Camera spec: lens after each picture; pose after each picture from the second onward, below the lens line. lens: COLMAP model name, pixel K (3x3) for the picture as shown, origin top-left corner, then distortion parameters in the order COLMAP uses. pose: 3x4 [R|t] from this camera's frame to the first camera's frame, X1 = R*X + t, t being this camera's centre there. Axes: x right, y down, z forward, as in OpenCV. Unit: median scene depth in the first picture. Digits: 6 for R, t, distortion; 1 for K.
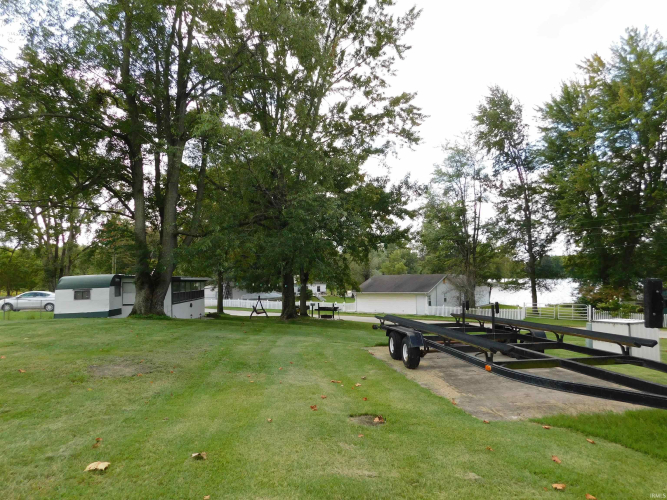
lens RADIAL K [[438.4, 0, 333.5], [0, 438.4, 250.0], [0, 0, 1]] dist [-0.082195, 0.089961]
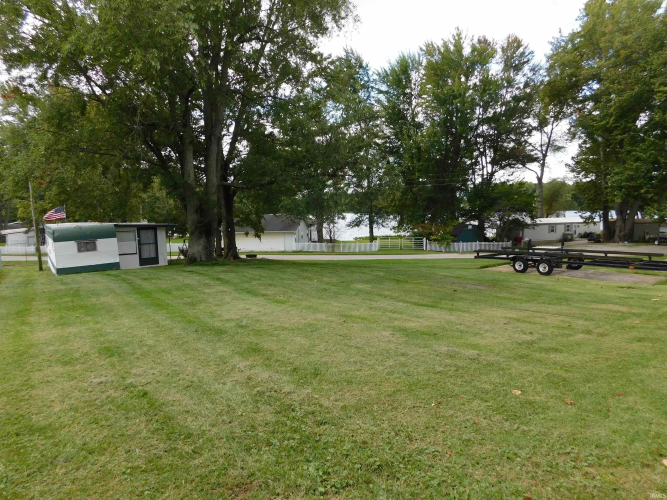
lens RADIAL K [[438.4, 0, 333.5], [0, 438.4, 250.0], [0, 0, 1]] dist [-0.082195, 0.089961]
pose [[0.866017, -0.048005, 0.497705, -0.364701], [-0.025707, 0.989790, 0.140199, -0.020184], [-0.499353, -0.134210, 0.855941, -0.036056]]
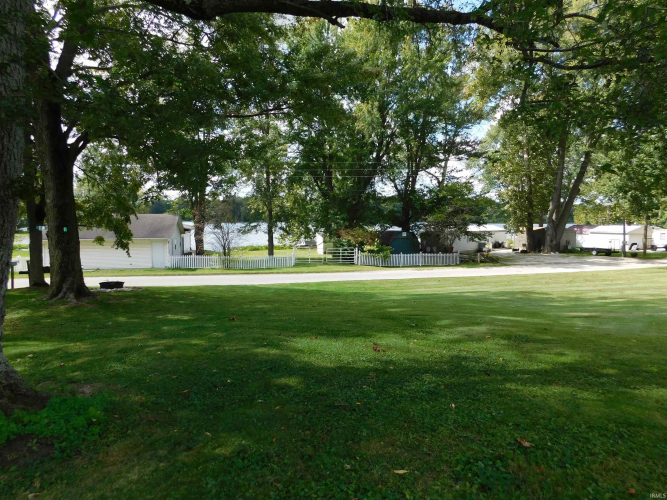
lens RADIAL K [[438.4, 0, 333.5], [0, 438.4, 250.0], [0, 0, 1]] dist [-0.082195, 0.089961]
pose [[0.648731, -0.038526, 0.760042, -0.239525], [-0.061764, 0.992758, 0.103040, 0.032446], [-0.758507, -0.113789, 0.641653, 0.410978]]
